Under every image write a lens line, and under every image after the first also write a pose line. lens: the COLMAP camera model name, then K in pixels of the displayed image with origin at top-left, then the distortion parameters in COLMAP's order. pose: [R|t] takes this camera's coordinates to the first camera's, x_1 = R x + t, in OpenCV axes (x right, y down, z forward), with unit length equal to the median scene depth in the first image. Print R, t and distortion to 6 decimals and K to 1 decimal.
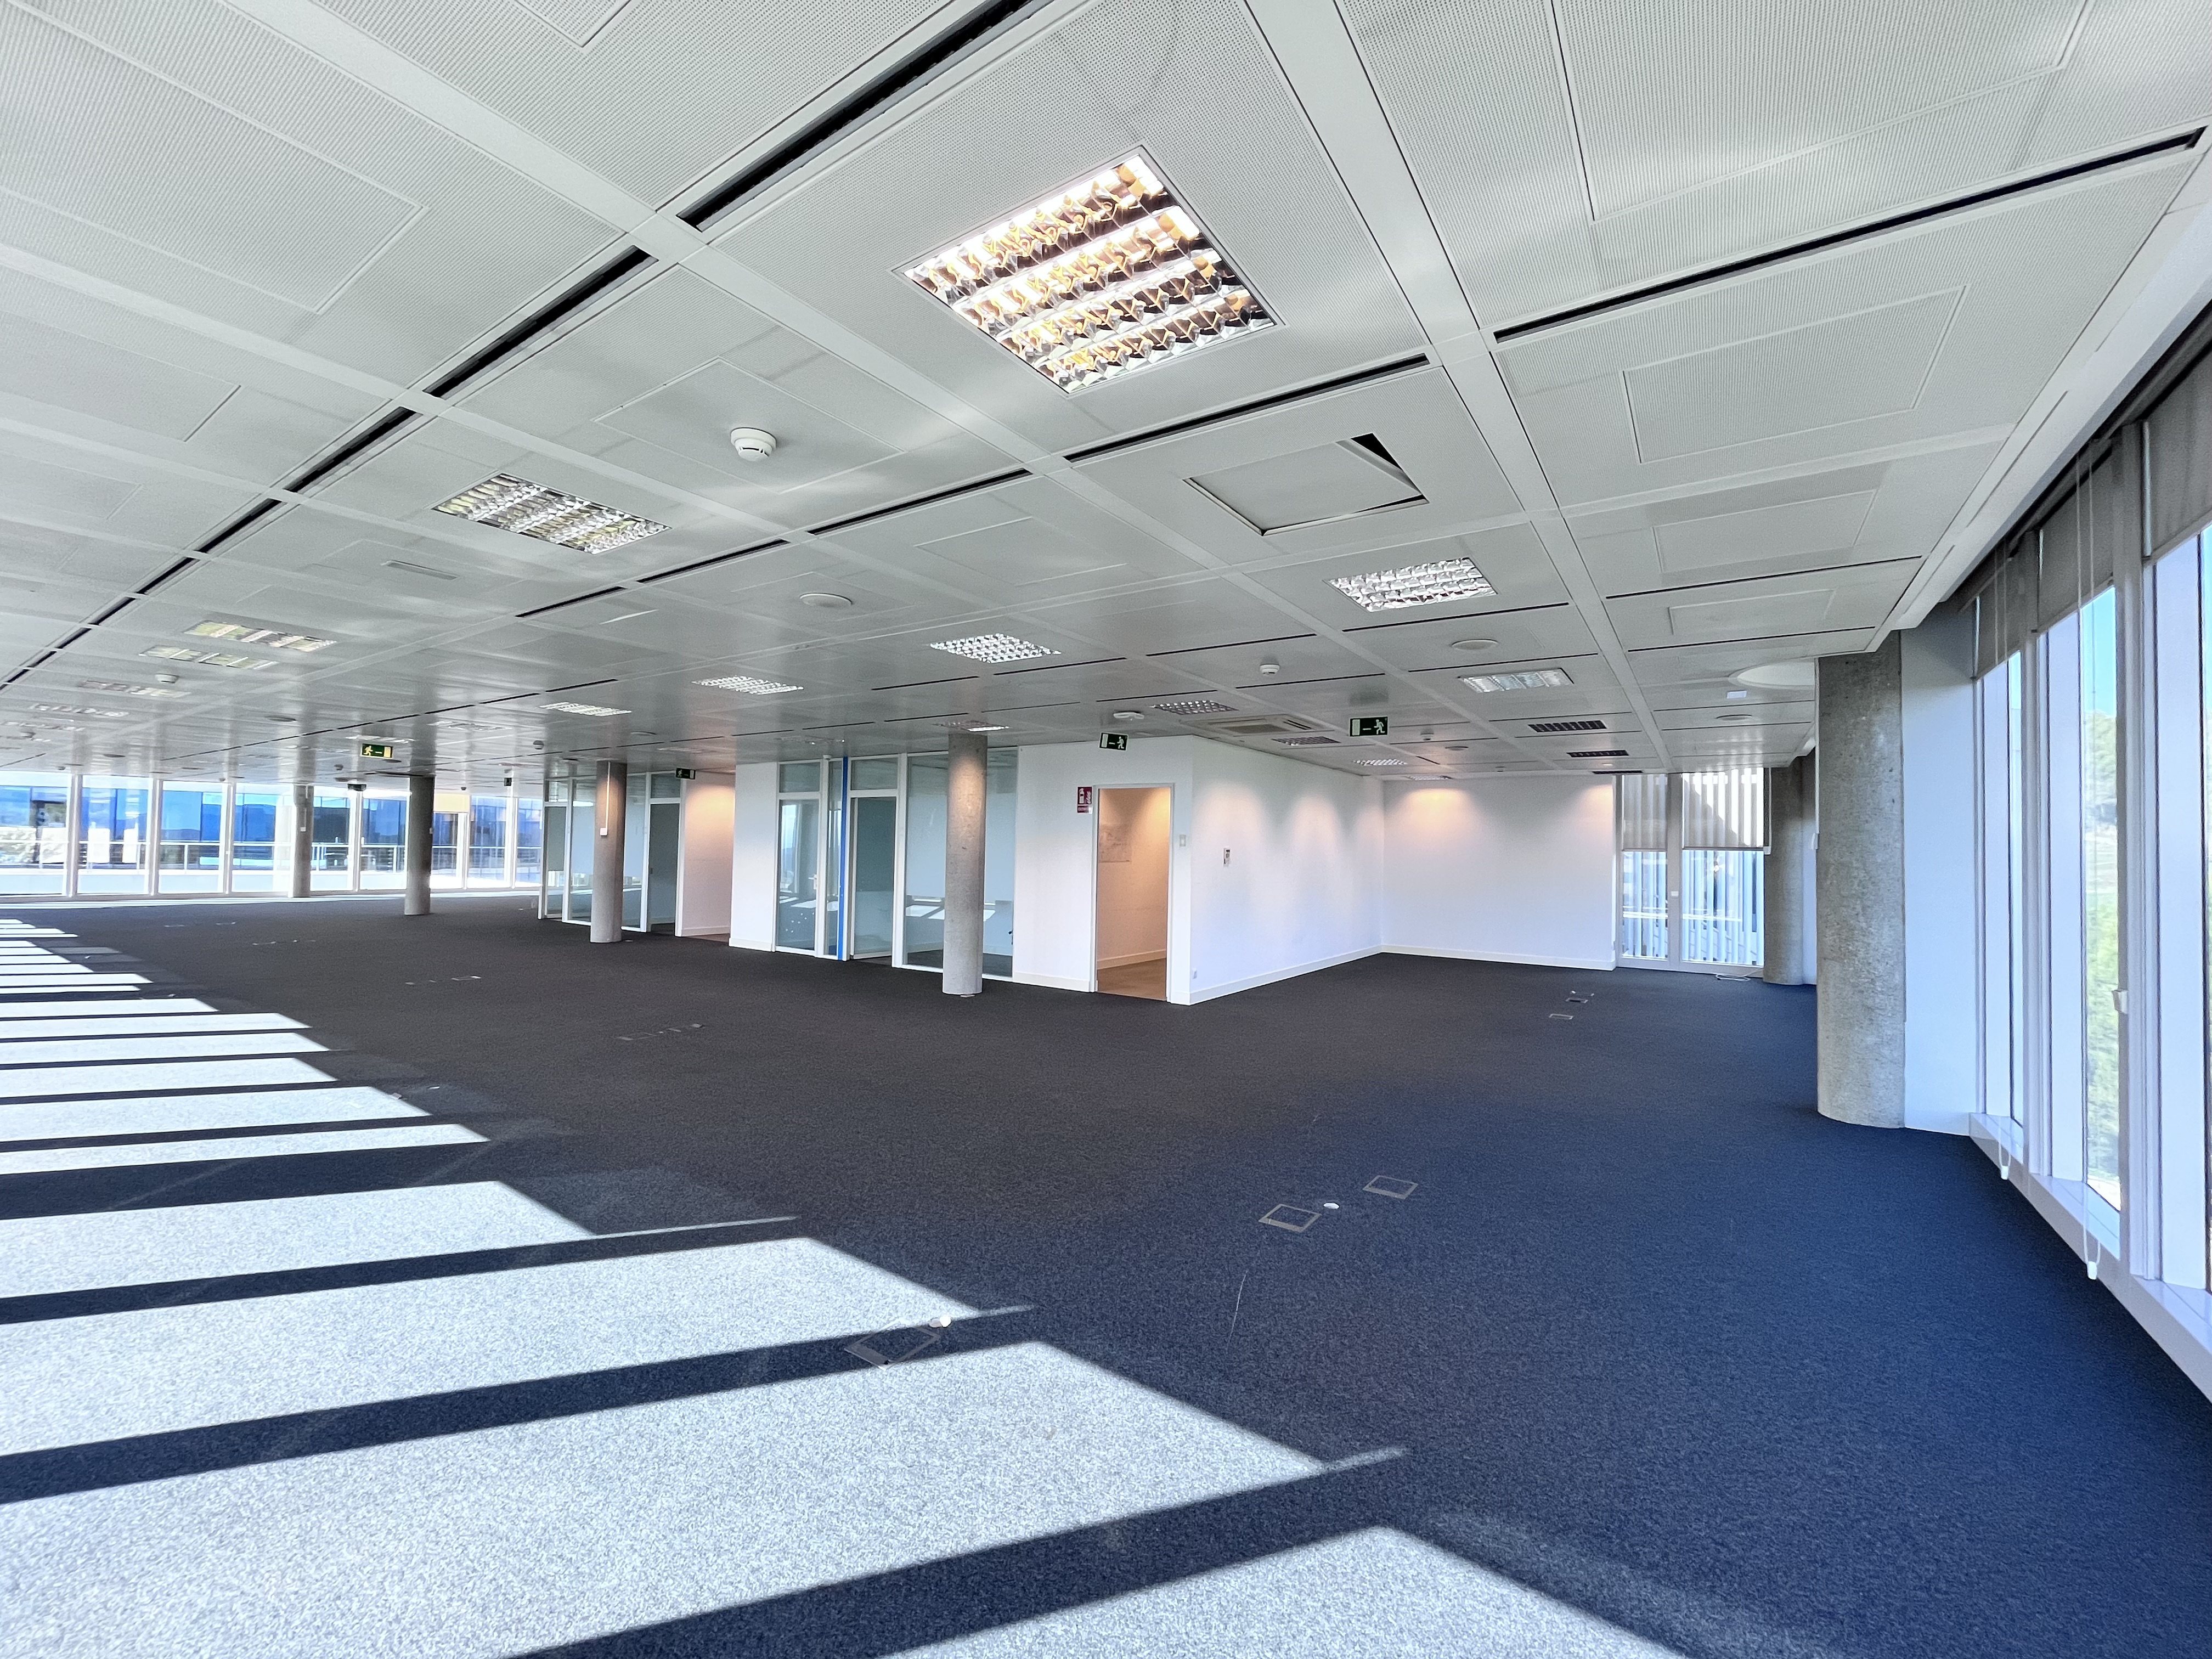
lens RADIAL K [[901.8, 0, 1103.9], [0, 901.8, 826.9], [0, 0, 1]] dist [-0.000891, 0.000249]
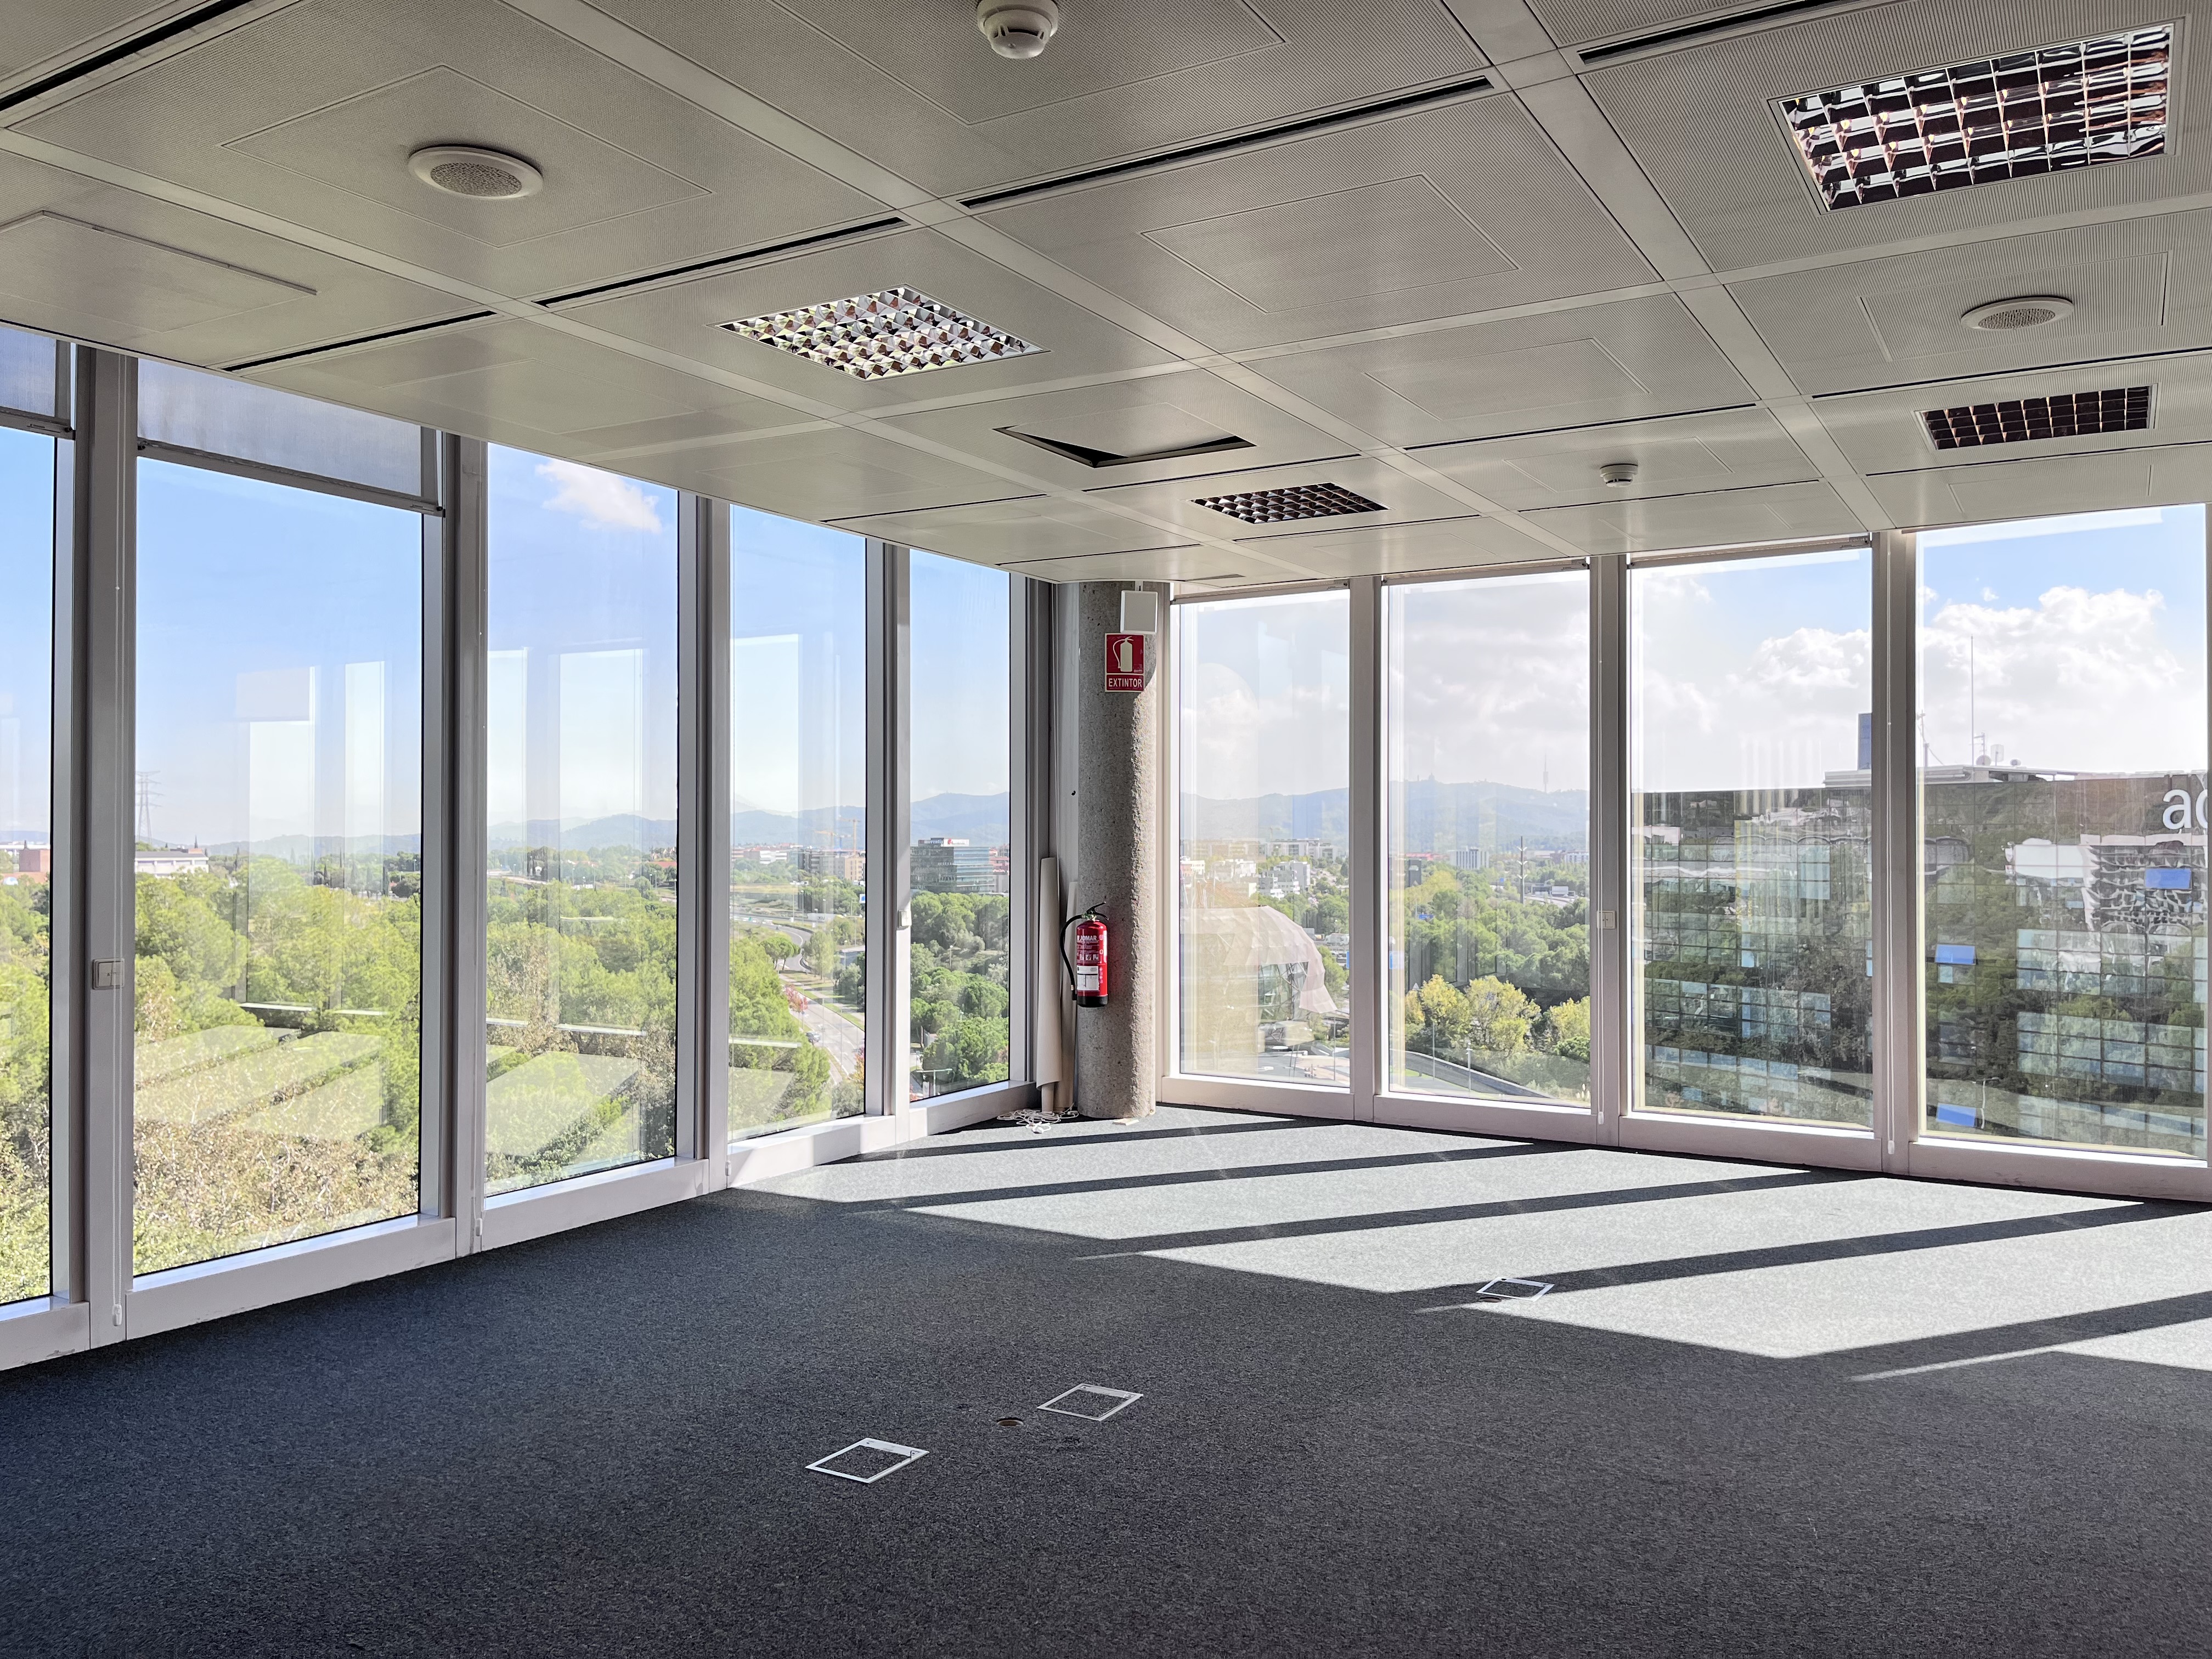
lens RADIAL K [[1681.6, 0, 1109.3], [0, 1681.6, 826.4], [0, 0, 1]] dist [0.076131, -0.096230]
pose [[-0.997743, -0.020602, -0.063914, 0.113865], [-0.018385, 0.999215, -0.035085, 0.034090], [0.064587, -0.033831, -0.997338, 0.896306]]
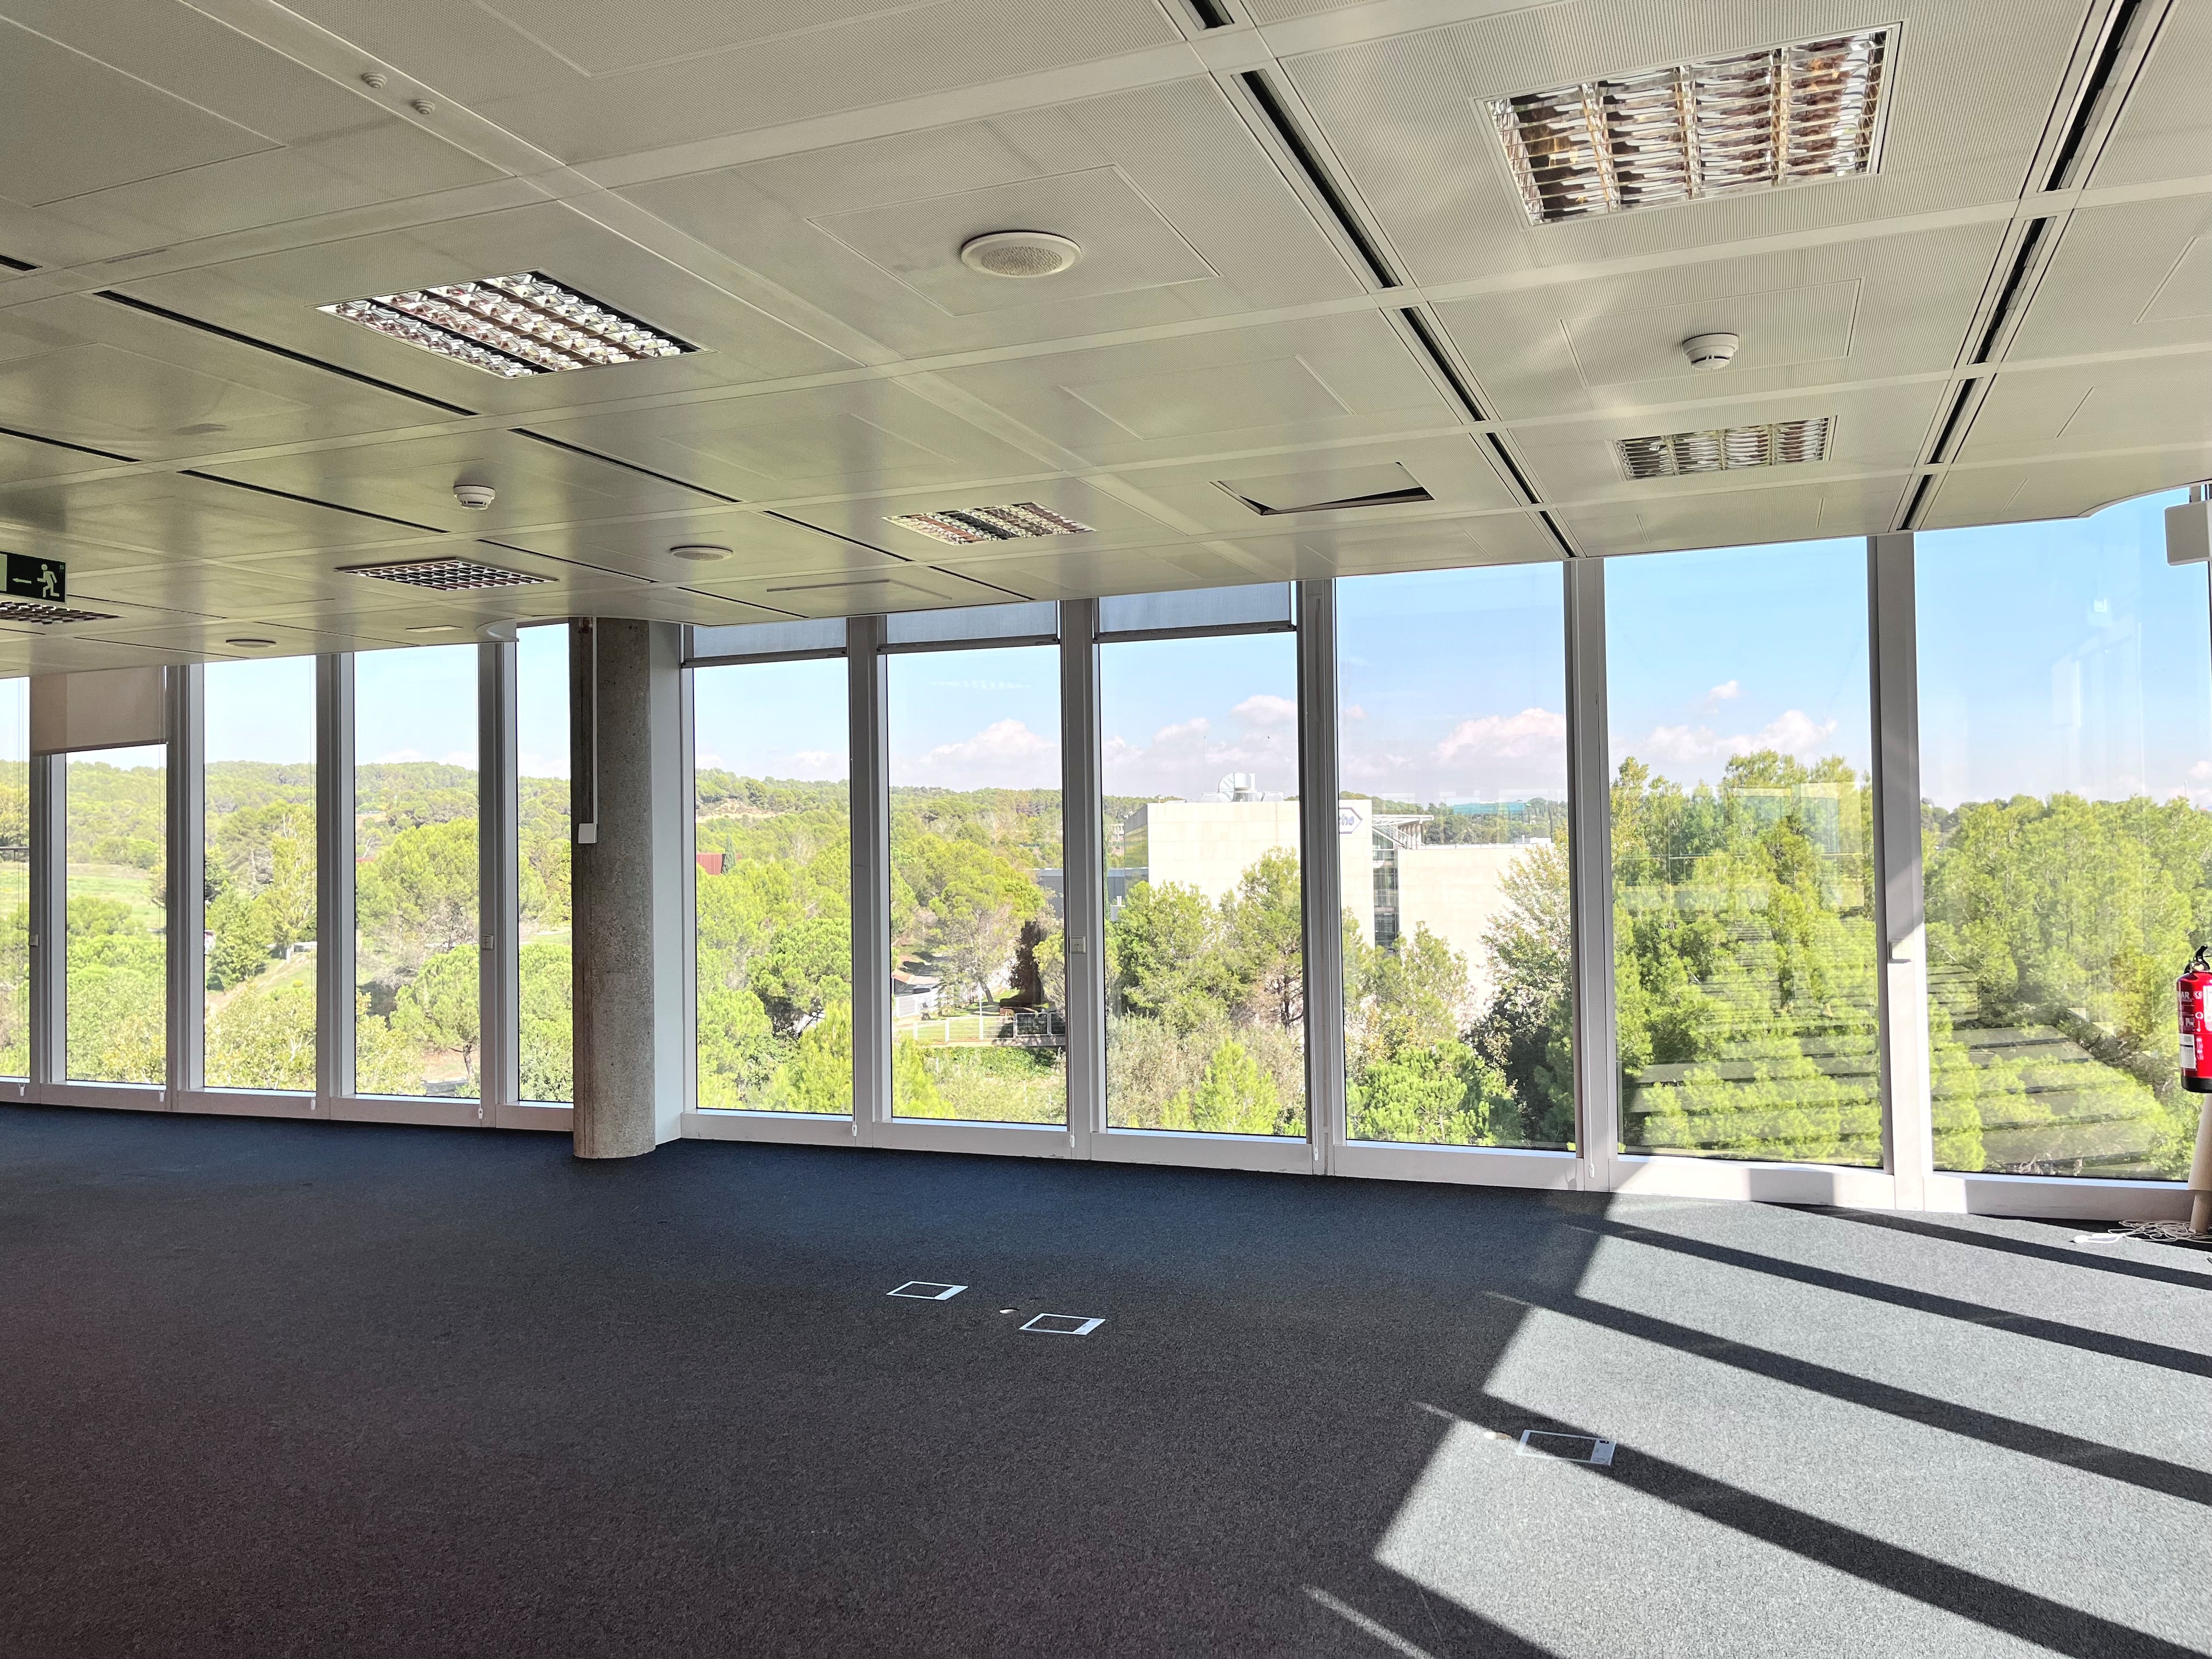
lens RADIAL K [[1681.6, 0, 1090.9], [0, 1681.6, 807.4], [0, 0, 1]] dist [0.076131, -0.096230]
pose [[-0.223394, 0.010393, 0.974673, -0.504979], [-0.014144, 0.999803, -0.013902, 0.004369], [-0.974626, -0.016891, -0.223203, 0.541951]]
